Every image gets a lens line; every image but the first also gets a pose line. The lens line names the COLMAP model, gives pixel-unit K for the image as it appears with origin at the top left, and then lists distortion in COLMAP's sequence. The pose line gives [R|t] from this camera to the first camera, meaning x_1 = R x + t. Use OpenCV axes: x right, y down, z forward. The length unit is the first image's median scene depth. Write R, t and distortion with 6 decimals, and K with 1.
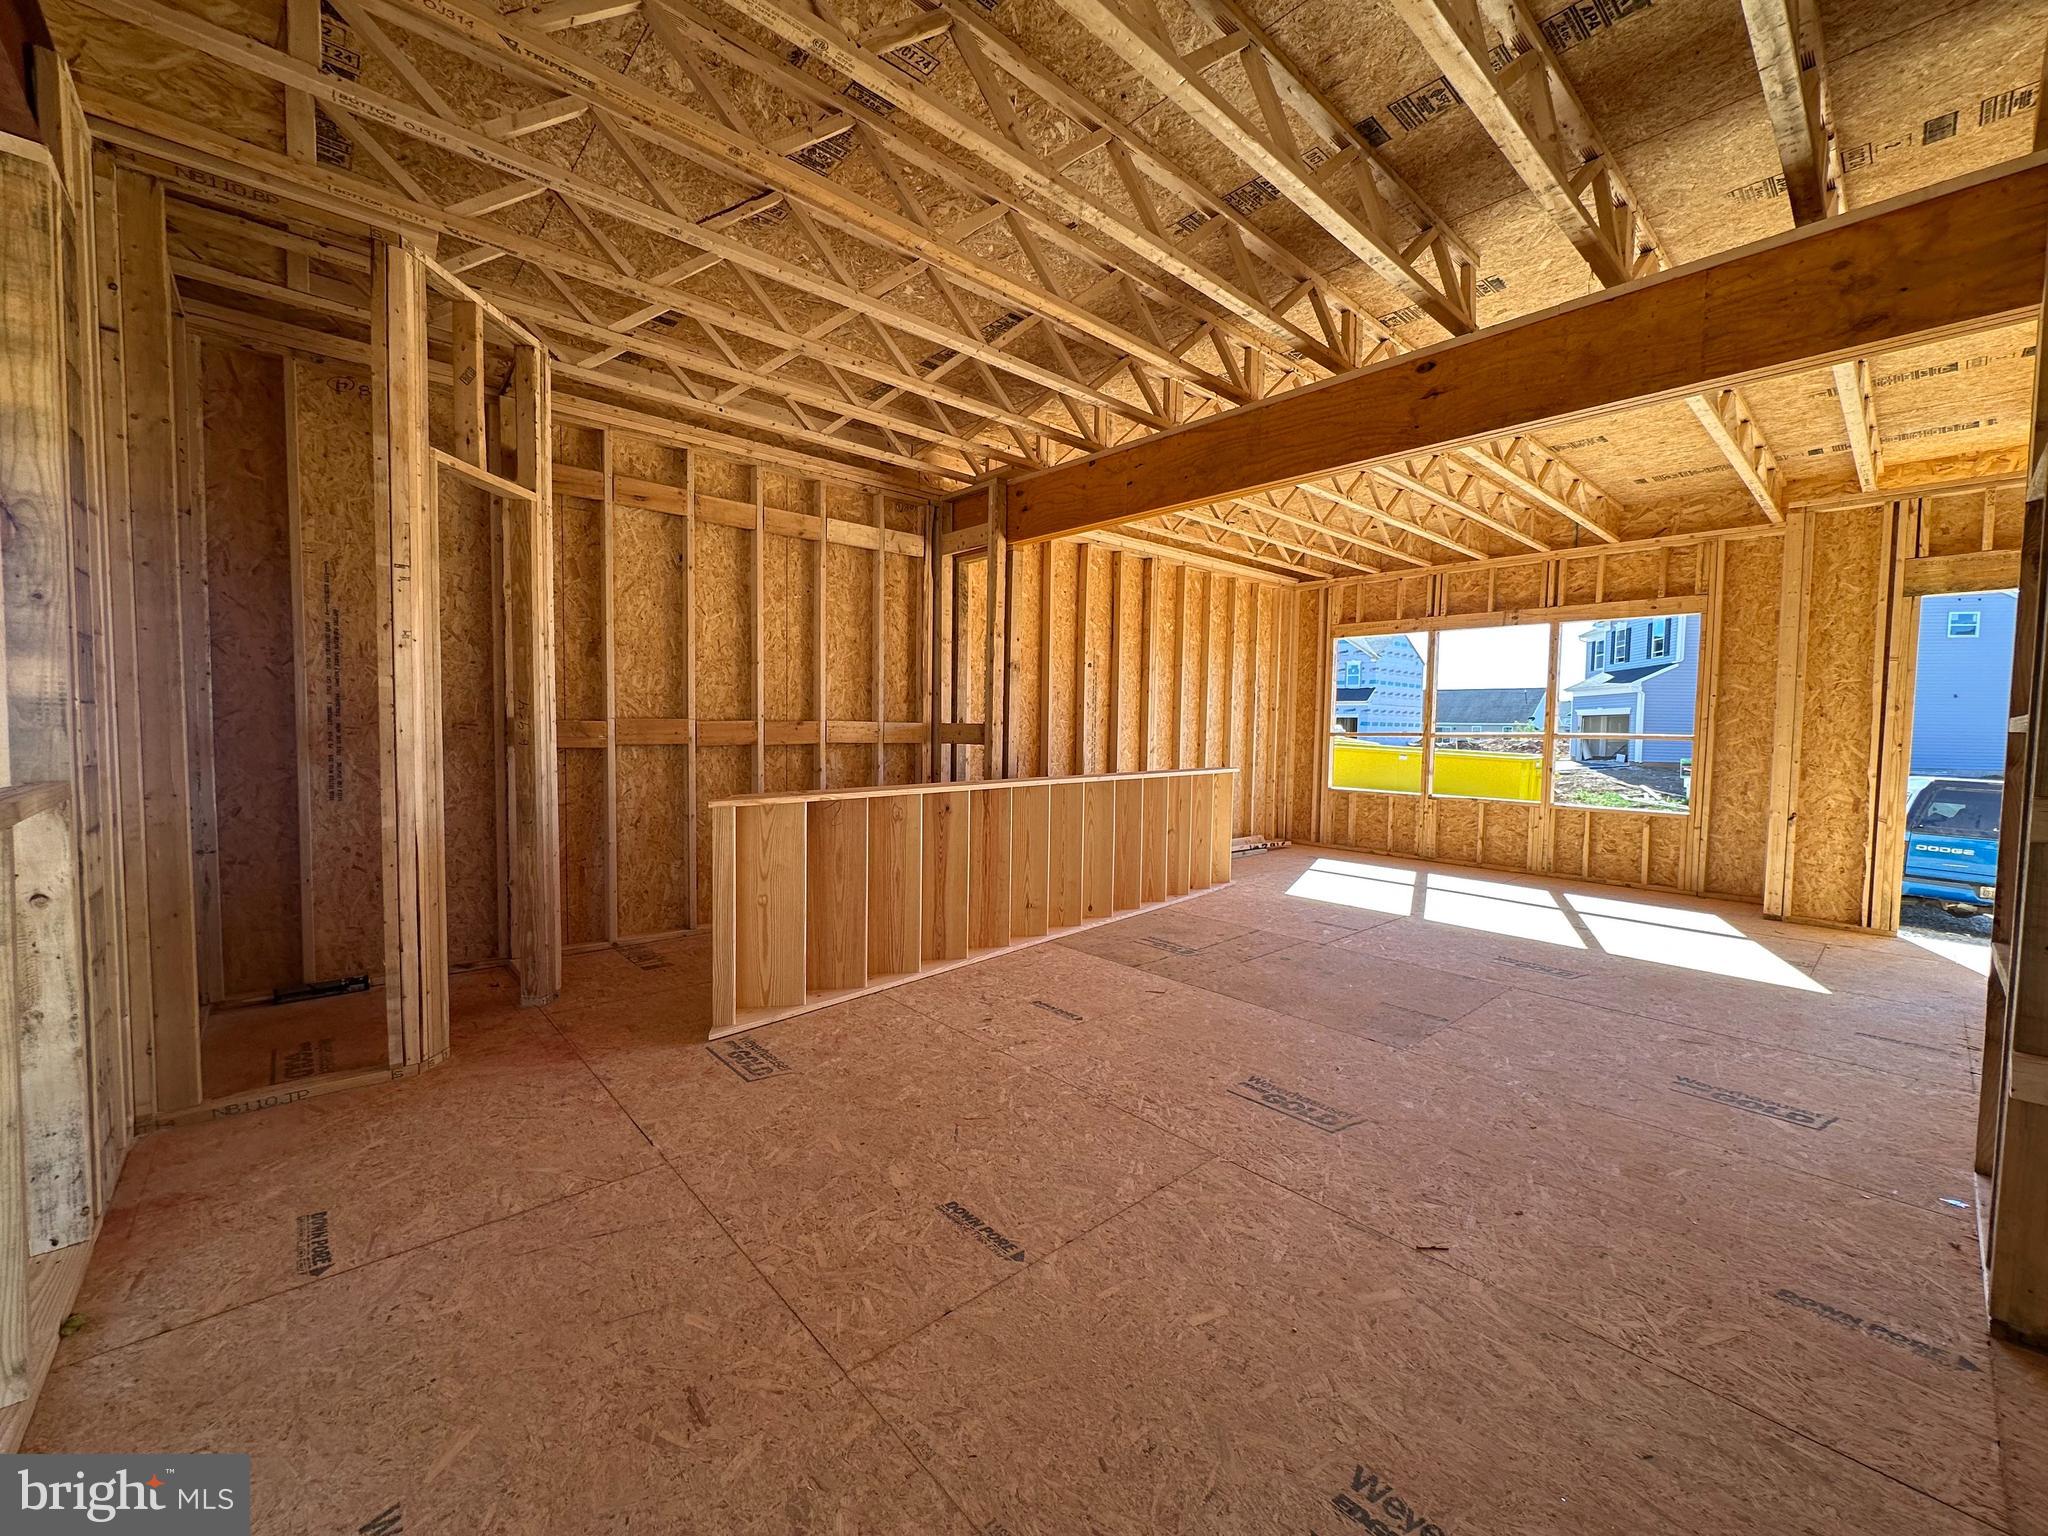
lens RADIAL K [[815.6, 0, 1021.9], [0, 815.6, 771.2], [0, 0, 1]] dist [-0.002907, -0.000215]
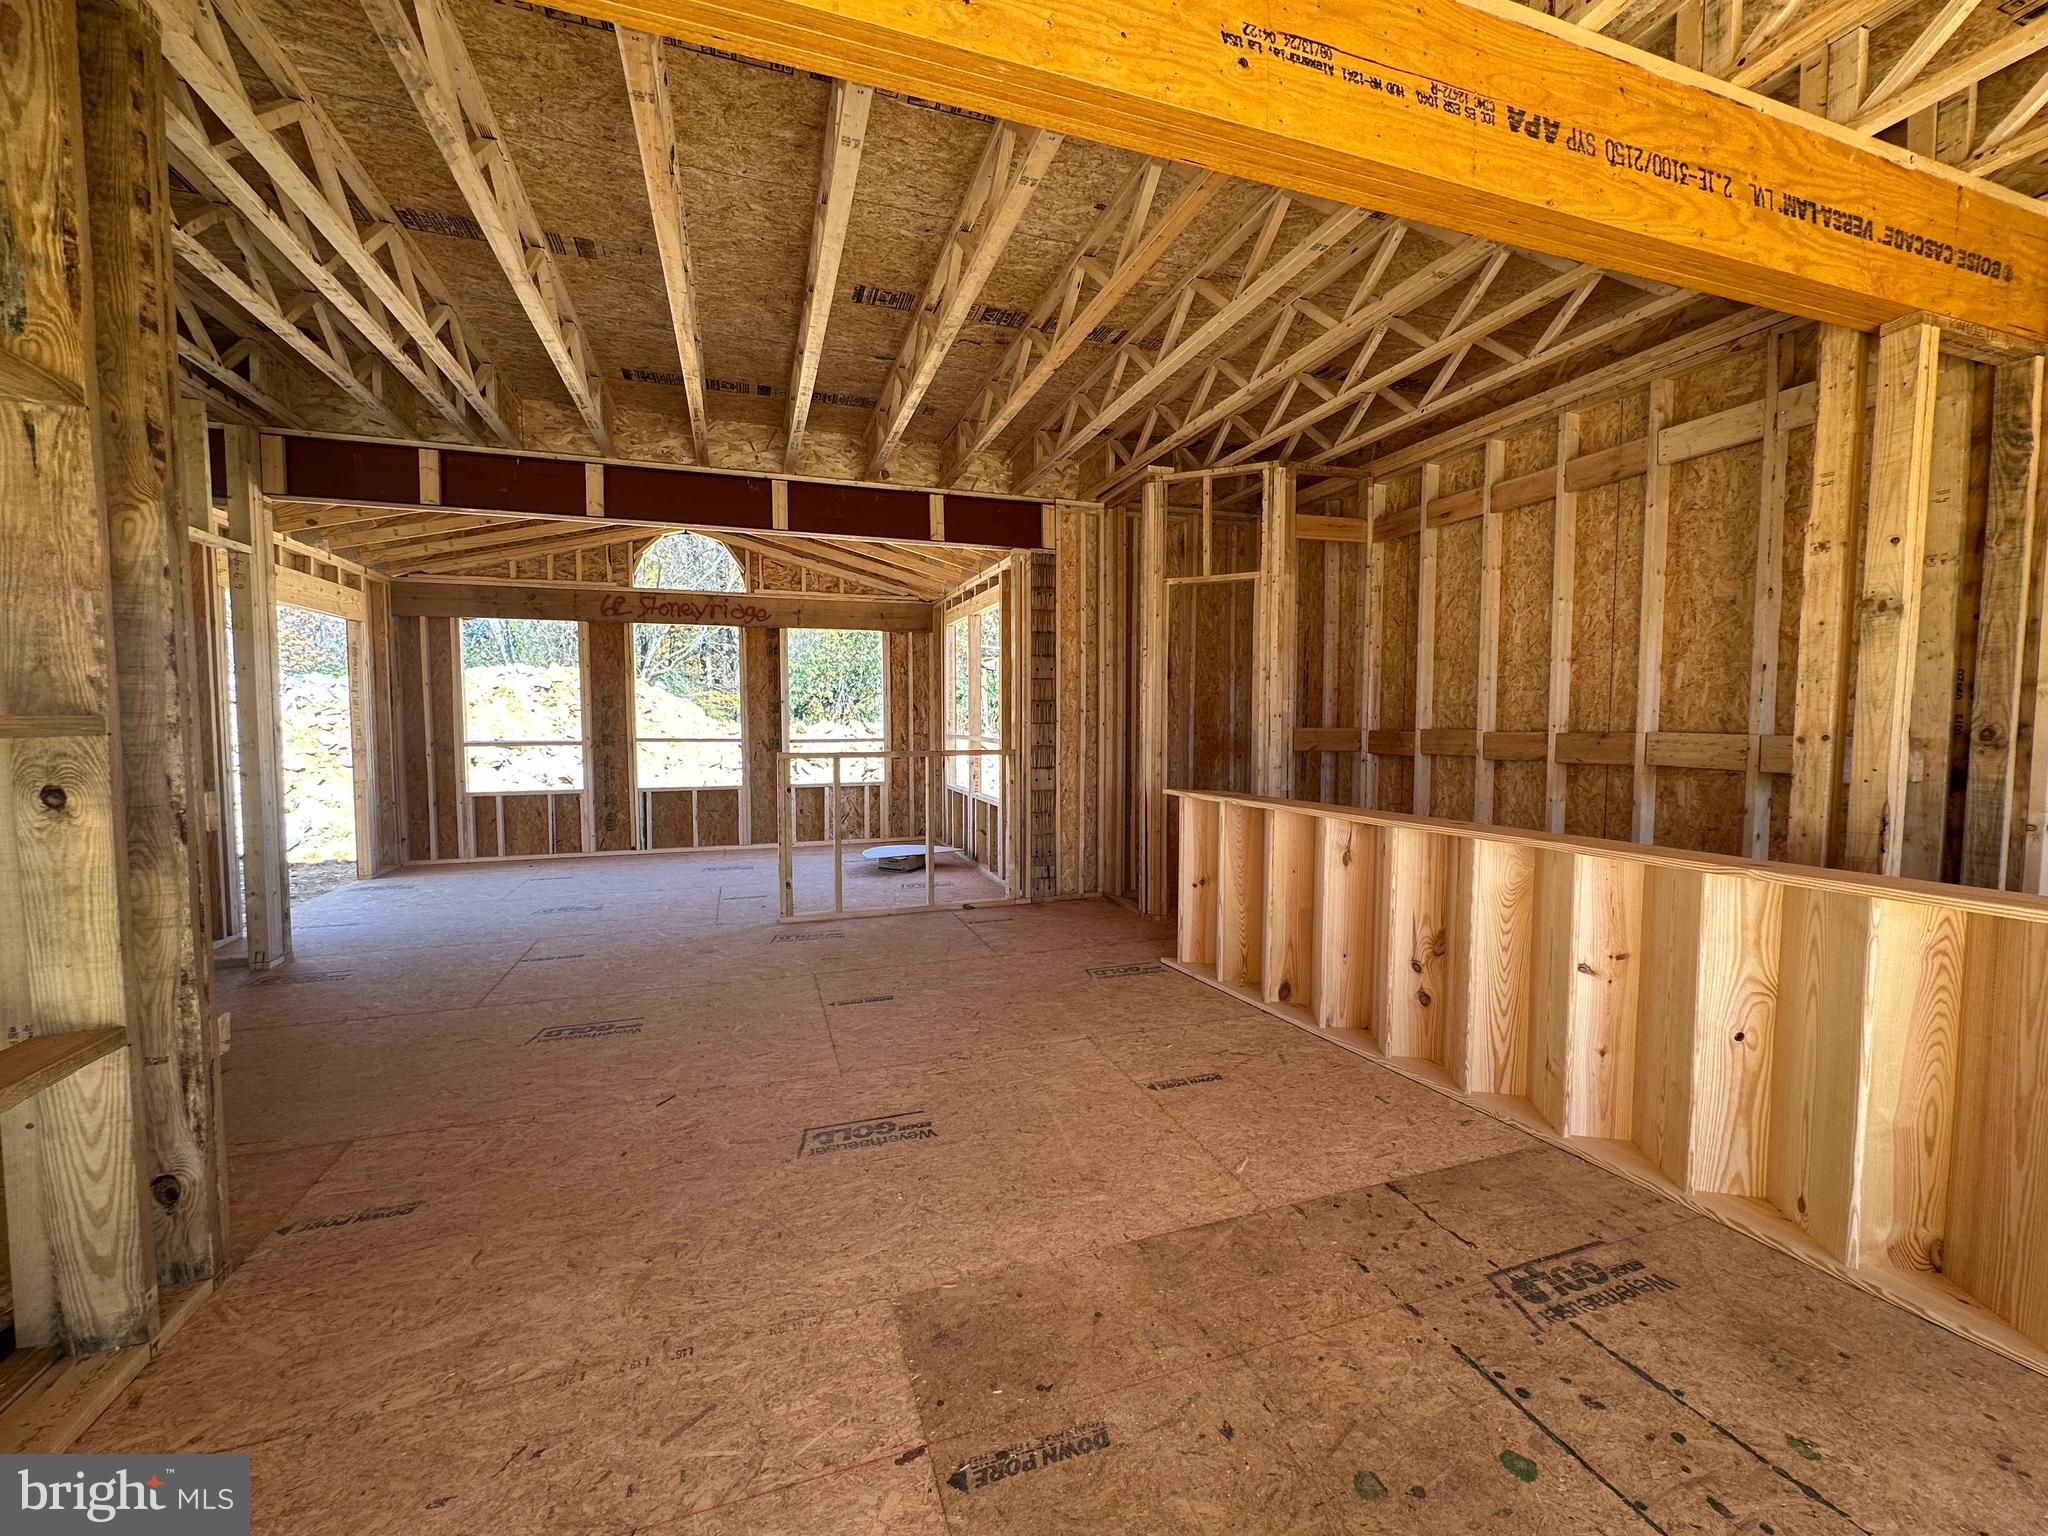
lens RADIAL K [[815.6, 0, 1025.3], [0, 815.6, 766.6], [0, 0, 1]] dist [-0.002907, -0.000215]
pose [[-0.390649, 0.038011, -0.919755, 0.932789], [-0.061436, 0.995843, 0.067250, -0.075047], [0.918487, 0.082777, -0.386690, 1.256041]]
